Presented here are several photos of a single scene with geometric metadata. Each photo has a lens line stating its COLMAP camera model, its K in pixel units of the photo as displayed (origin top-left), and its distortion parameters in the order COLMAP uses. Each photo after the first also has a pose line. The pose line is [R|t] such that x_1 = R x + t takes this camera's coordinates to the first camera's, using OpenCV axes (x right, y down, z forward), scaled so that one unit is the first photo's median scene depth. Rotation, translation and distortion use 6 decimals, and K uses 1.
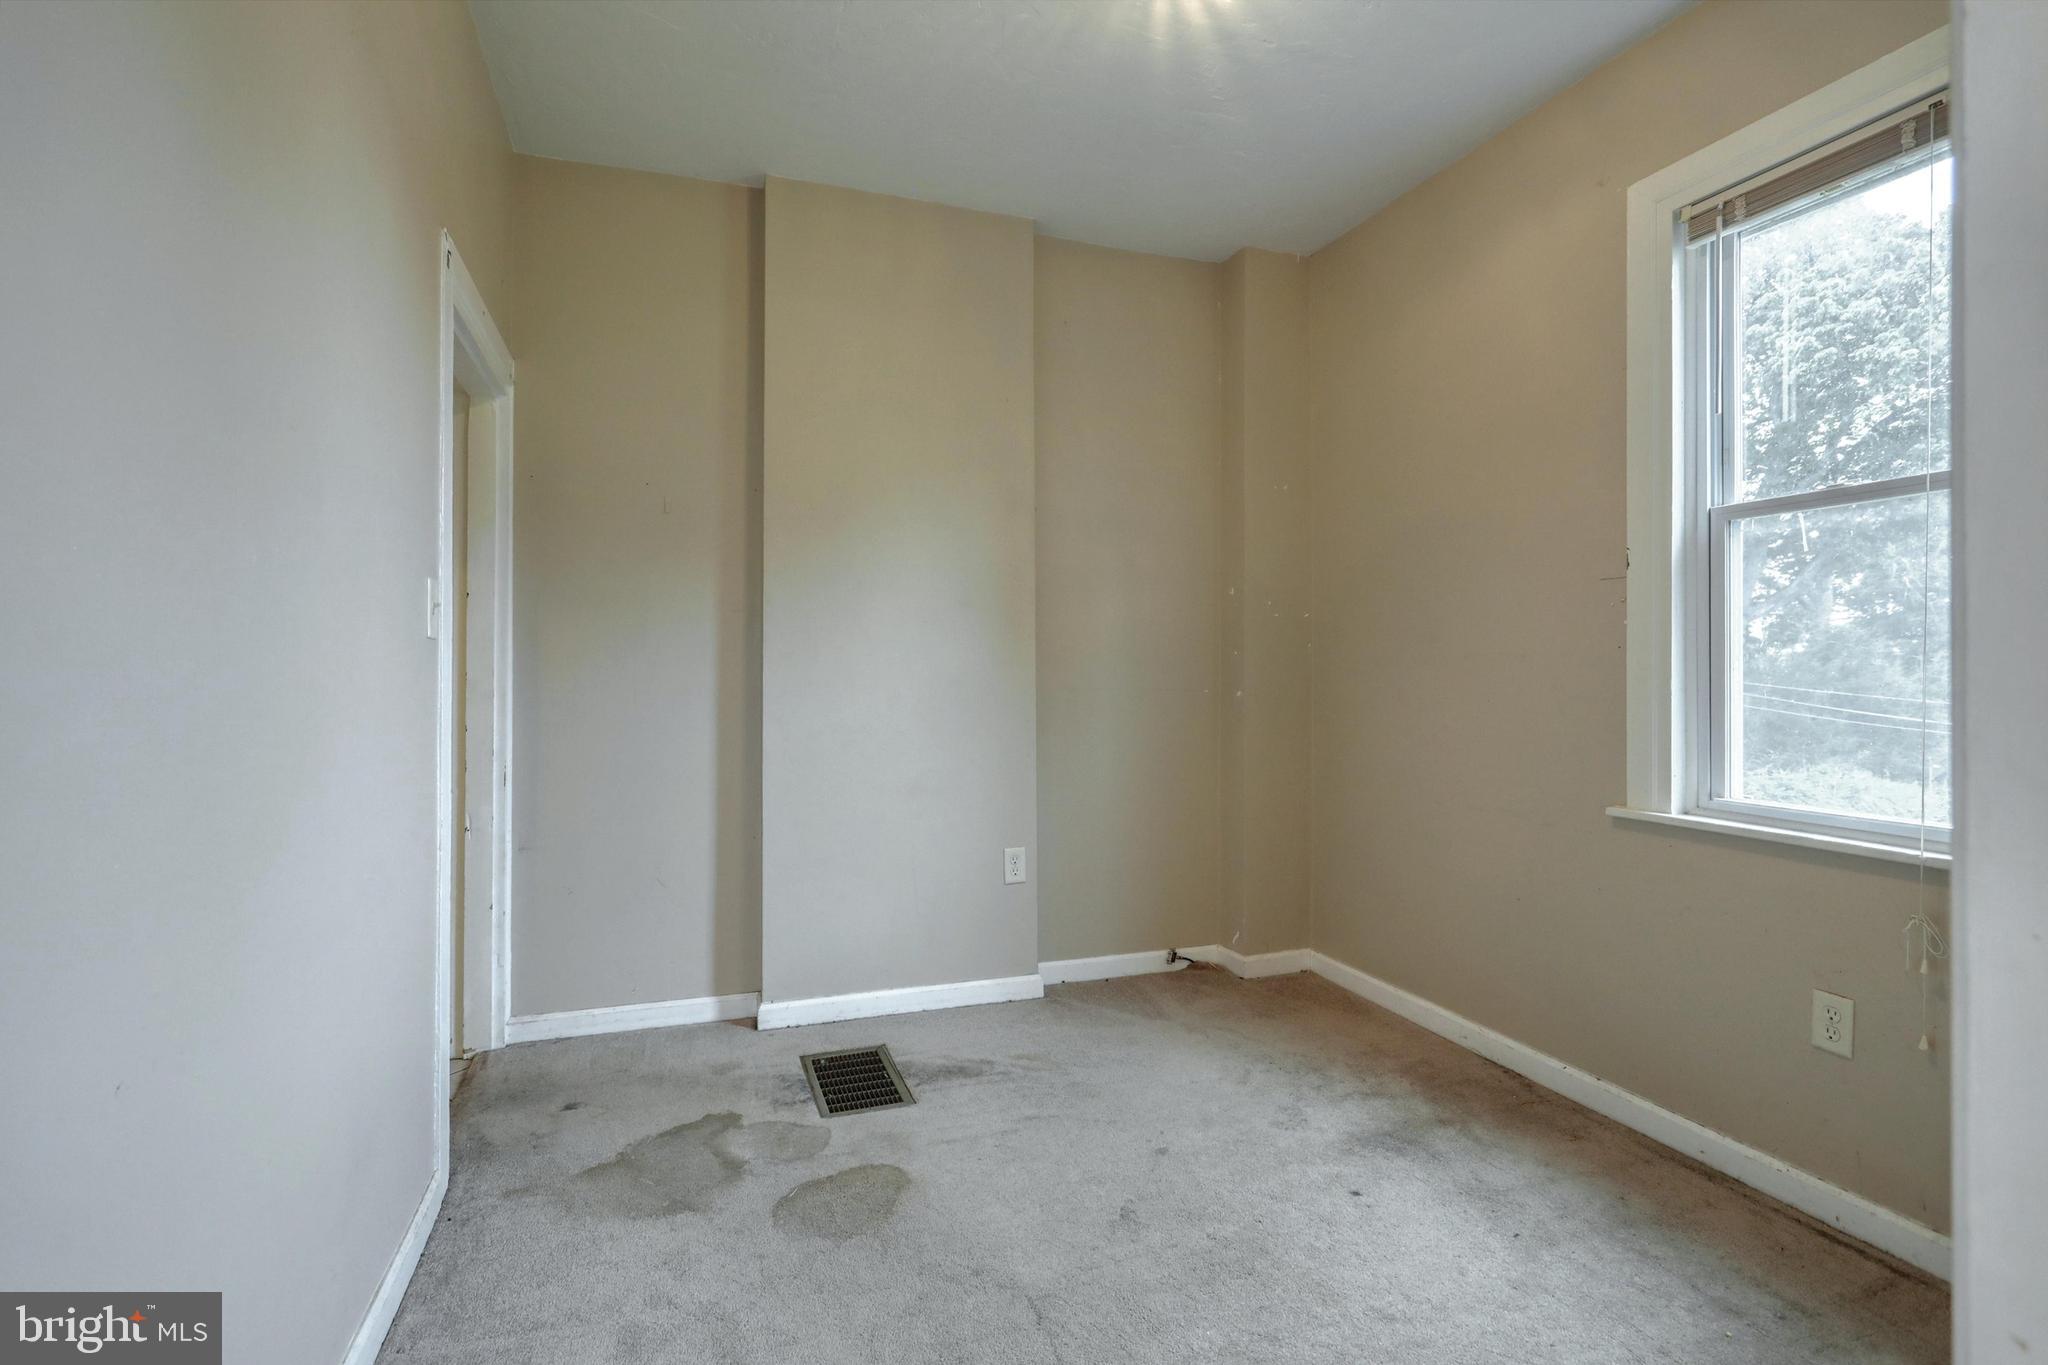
lens RADIAL K [[991.7, 0, 1023.7], [0, 991.7, 663.3], [0, 0, 1]] dist [0.009473, 0.001846]
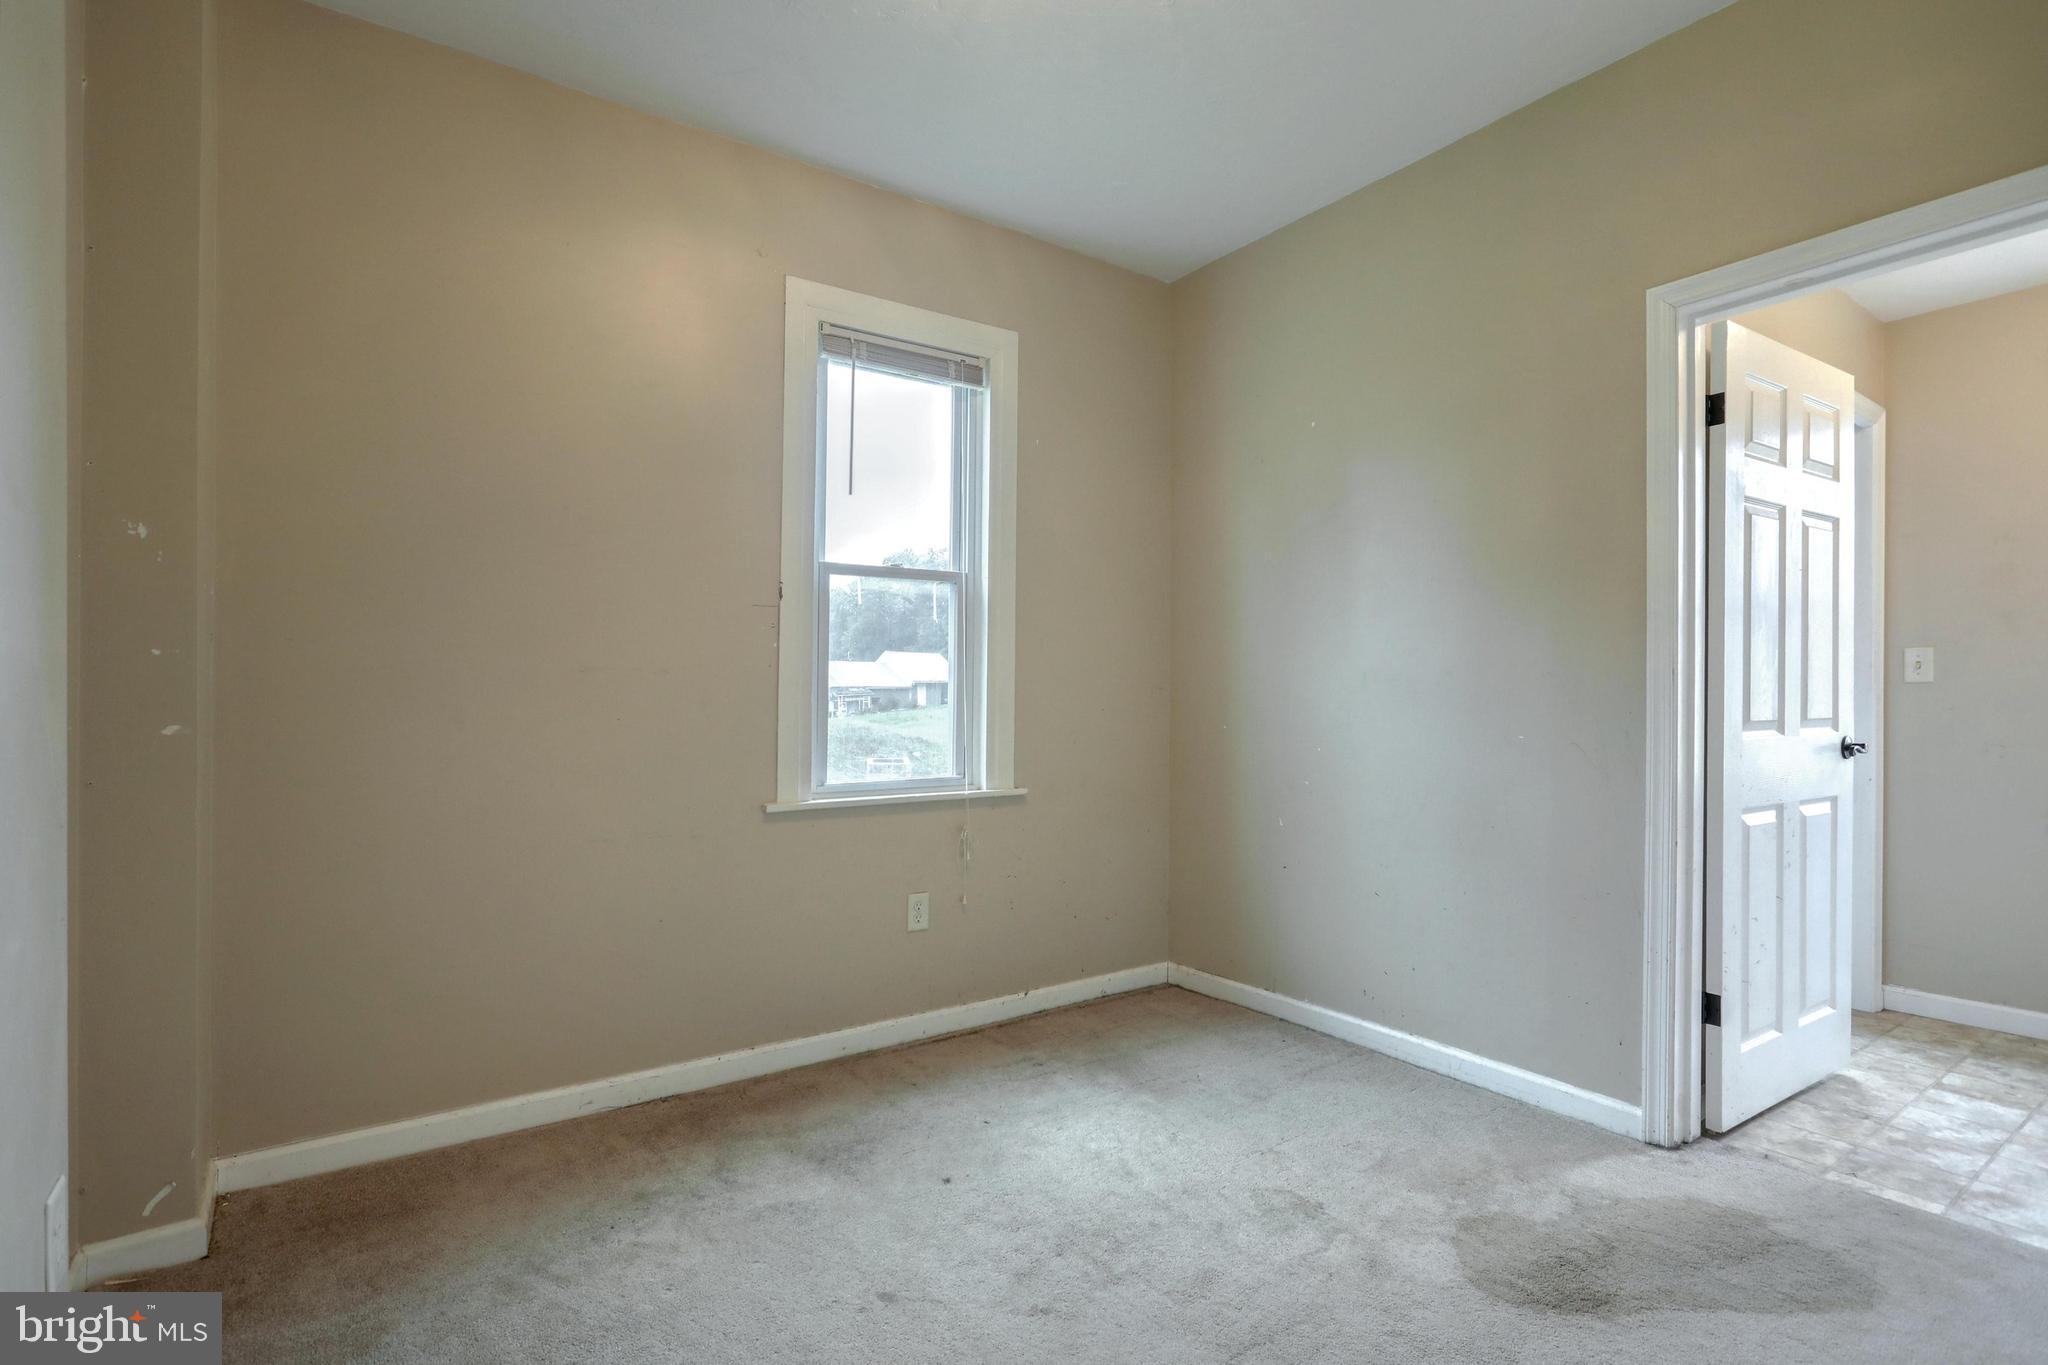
lens RADIAL K [[991.7, 0, 1028.5], [0, 991.7, 694.7], [0, 0, 1]] dist [0.009473, 0.001846]
pose [[-0.267643, -0.009361, 0.963473, -0.618858], [-0.008482, 0.999937, 0.007359, 0.006405], [-0.963481, -0.006202, -0.267705, 1.059948]]
